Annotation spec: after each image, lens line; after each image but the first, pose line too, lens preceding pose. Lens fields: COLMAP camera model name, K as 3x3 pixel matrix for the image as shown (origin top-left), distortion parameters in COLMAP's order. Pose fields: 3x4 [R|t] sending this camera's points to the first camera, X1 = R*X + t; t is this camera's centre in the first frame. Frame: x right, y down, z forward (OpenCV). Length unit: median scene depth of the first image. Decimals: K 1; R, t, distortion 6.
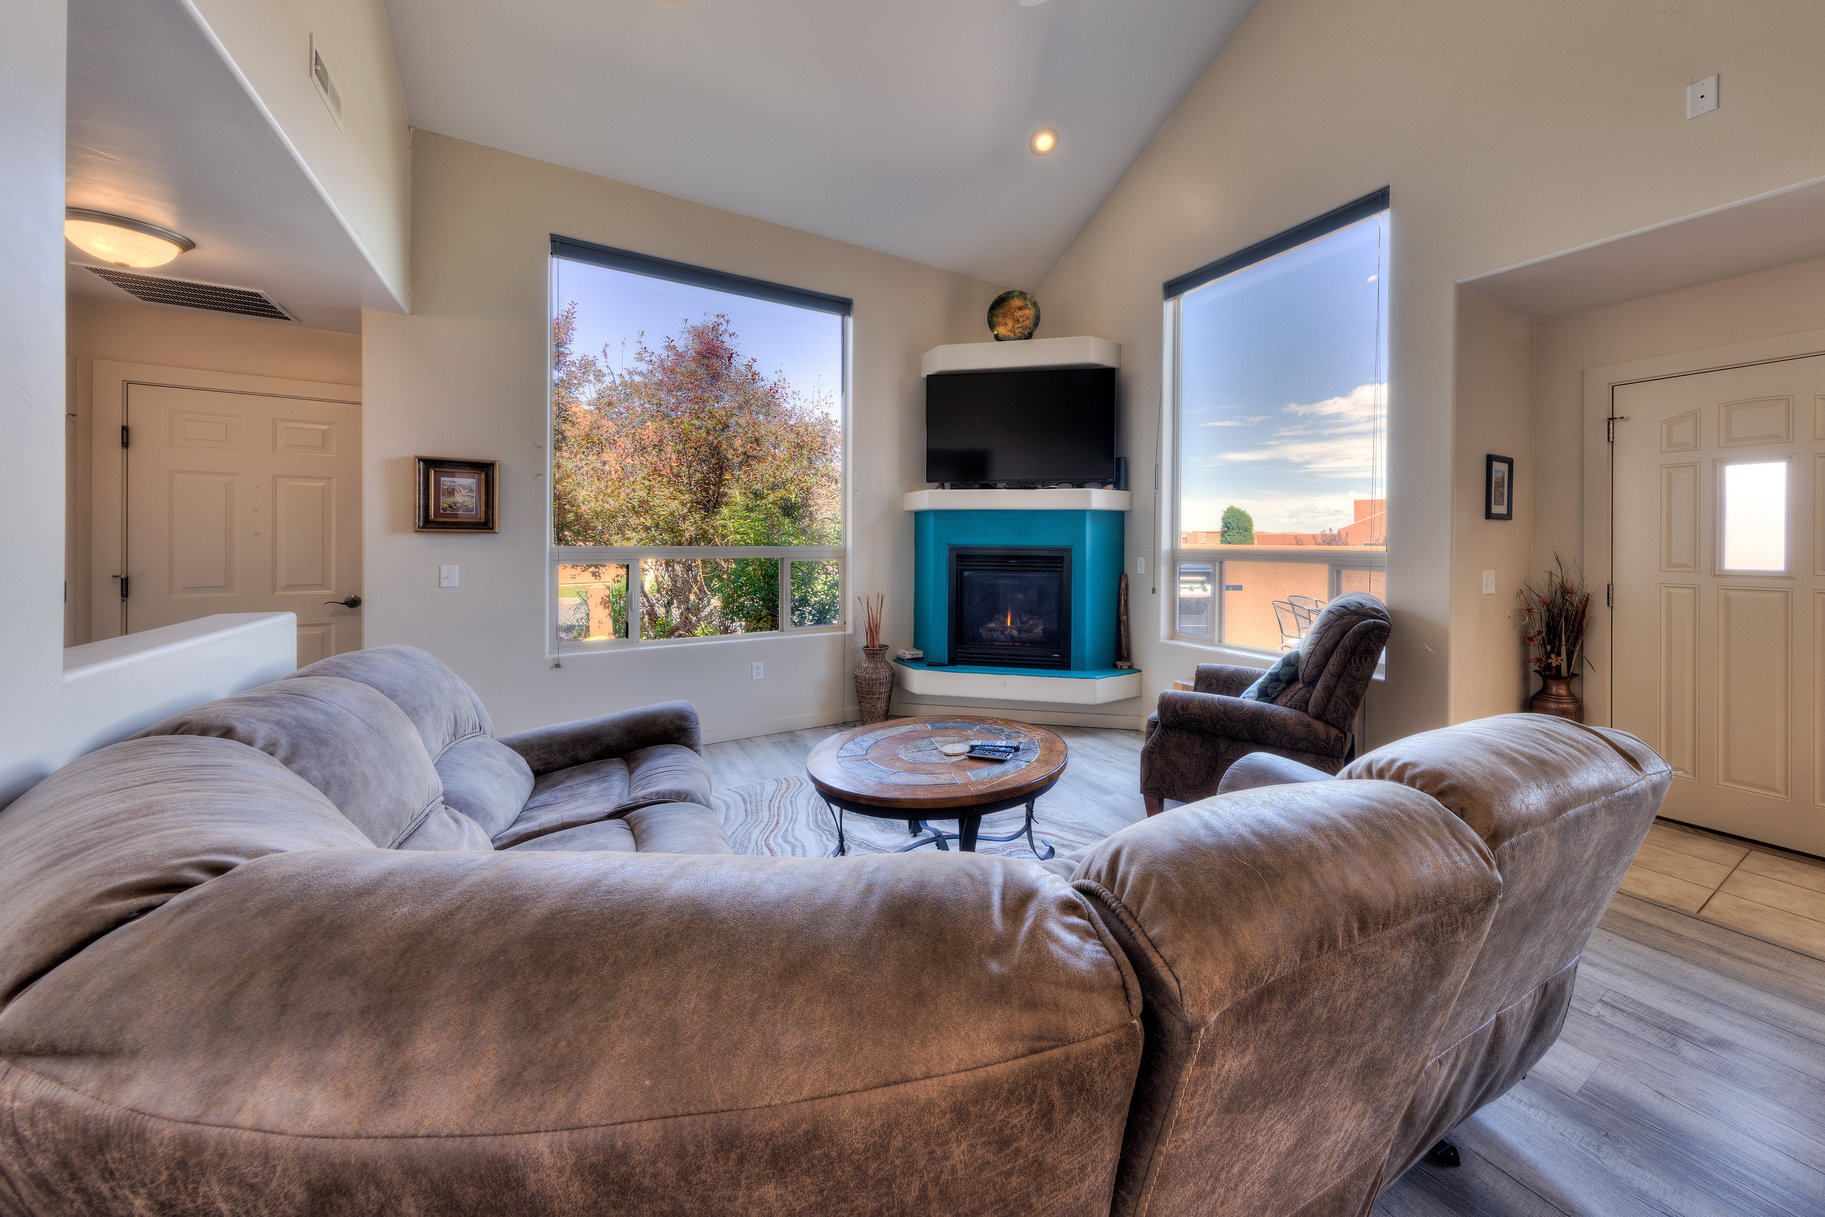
lens RADIAL K [[611.2, 0, 979.6], [0, 611.2, 545.3], [0, 0, 1]] dist [0.005892, -0.000007]
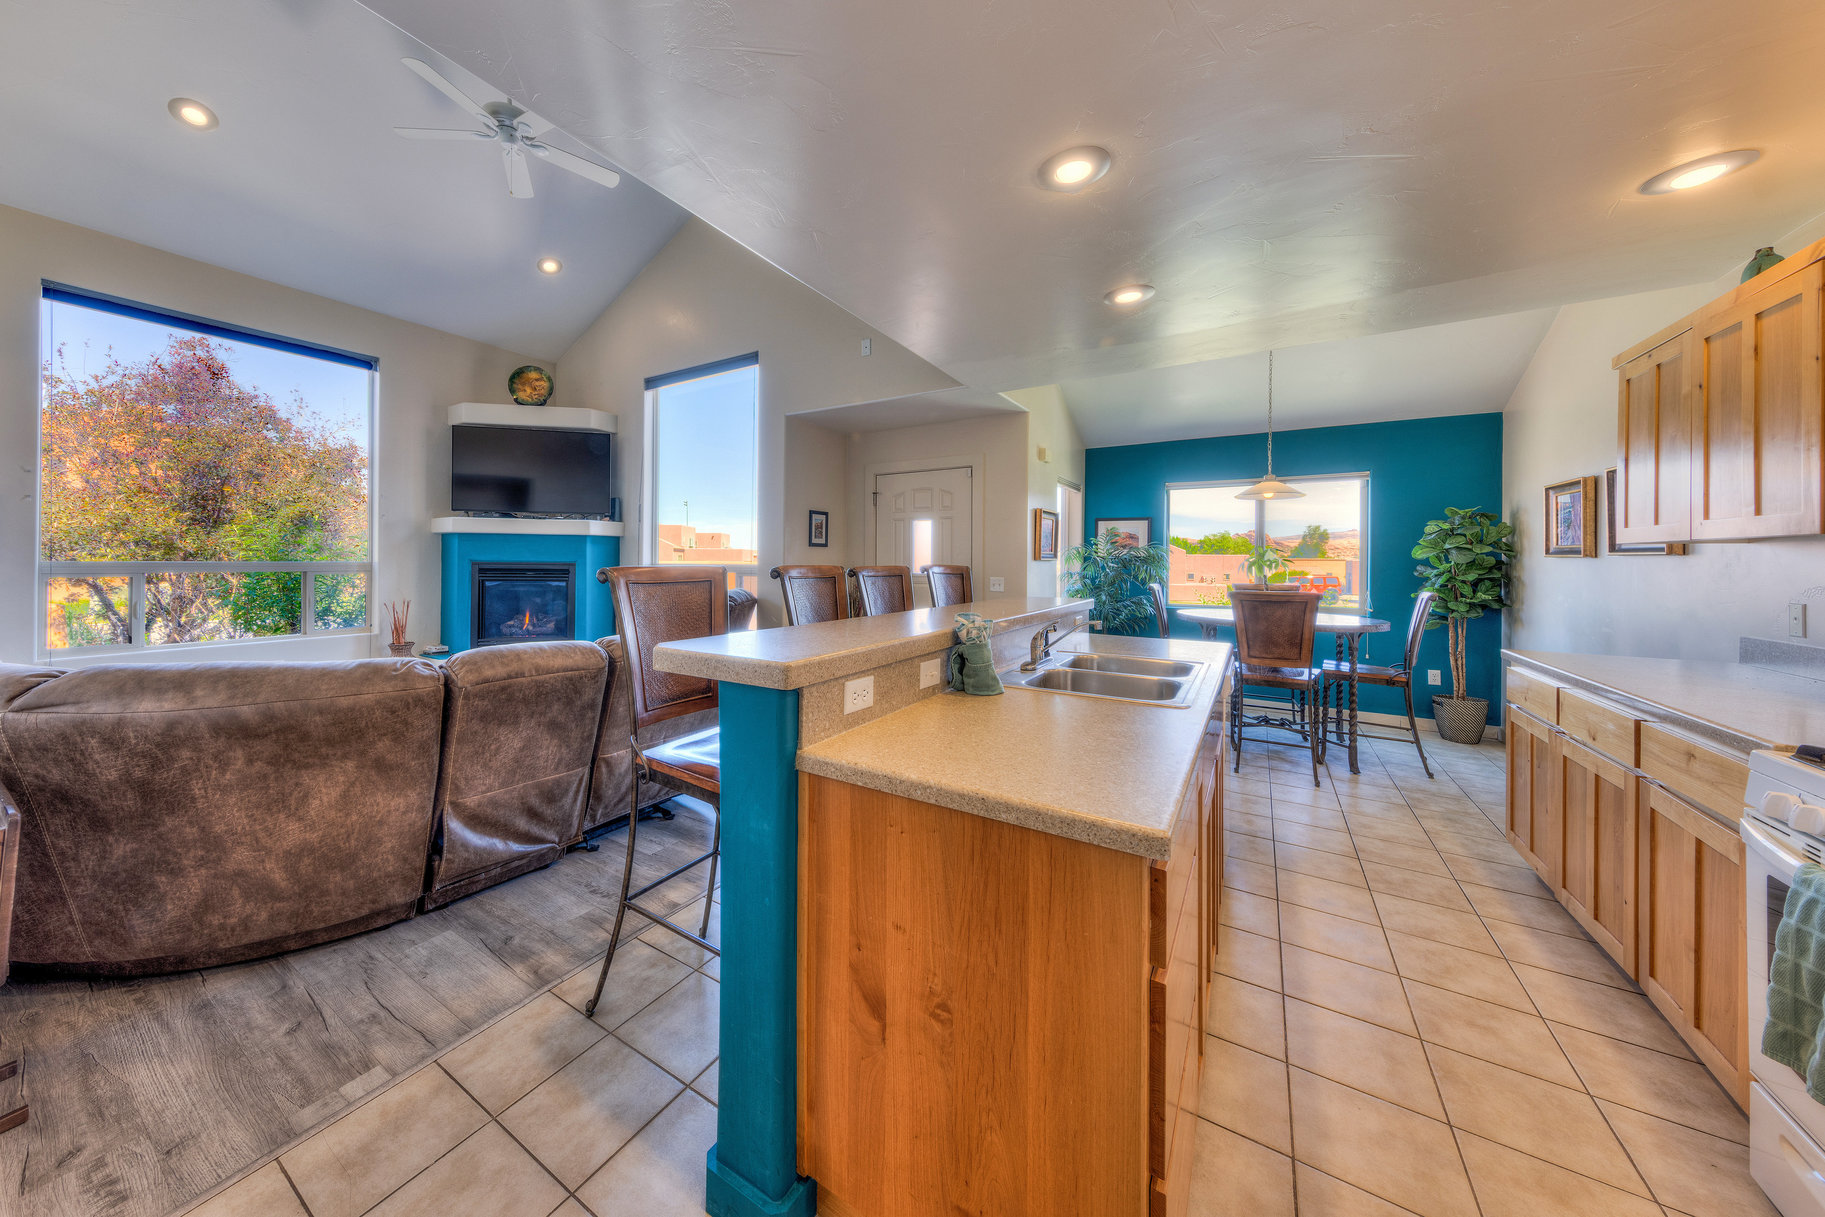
lens RADIAL K [[611.2, 0, 847.4], [0, 611.2, 564.3], [0, 0, 1]] dist [0.005892, -0.000007]
pose [[0.914230, 0.000353, 0.405195, 0.147956], [0.000588, 0.999997, -0.002197, 0.009816], [-0.405195, 0.002247, 0.914228, -0.482466]]
